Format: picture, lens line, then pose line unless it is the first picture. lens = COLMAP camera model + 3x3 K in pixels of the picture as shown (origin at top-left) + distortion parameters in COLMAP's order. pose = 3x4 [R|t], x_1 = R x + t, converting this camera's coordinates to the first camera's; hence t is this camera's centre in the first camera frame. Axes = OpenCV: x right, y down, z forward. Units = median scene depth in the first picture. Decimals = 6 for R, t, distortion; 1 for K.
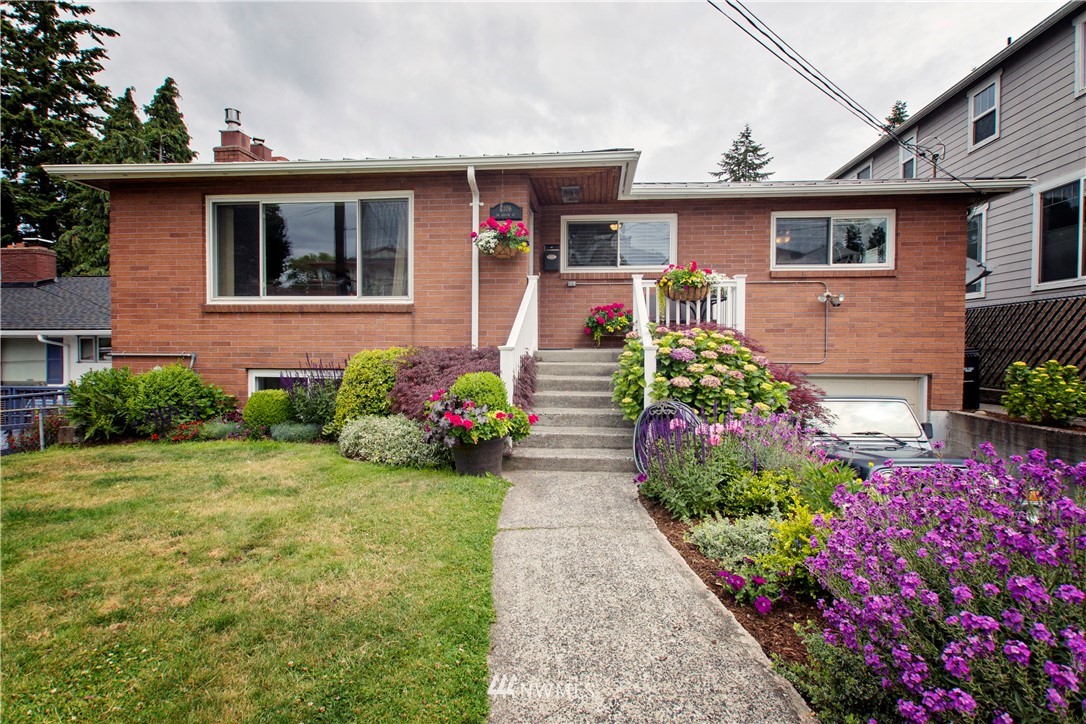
lens RADIAL K [[512.4, 0, 548.1], [0, 512.4, 356.9], [0, 0, 1]] dist [-0.005023, 0.008639]
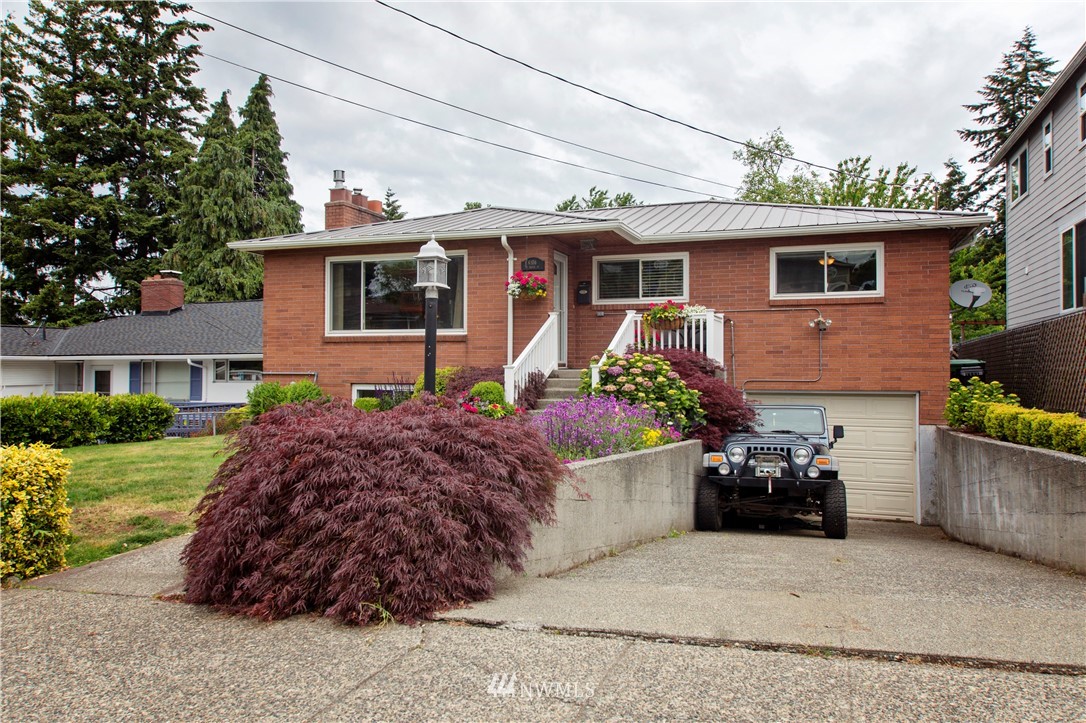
lens RADIAL K [[760.7, 0, 558.9], [0, 760.7, 358.8], [0, 0, 1]] dist [0.023628, -0.000254]
pose [[0.971881, -0.004985, -0.235420, 0.377796], [-0.003394, 0.999375, -0.035173, 0.024116], [0.235449, 0.034983, 0.971257, -0.748331]]
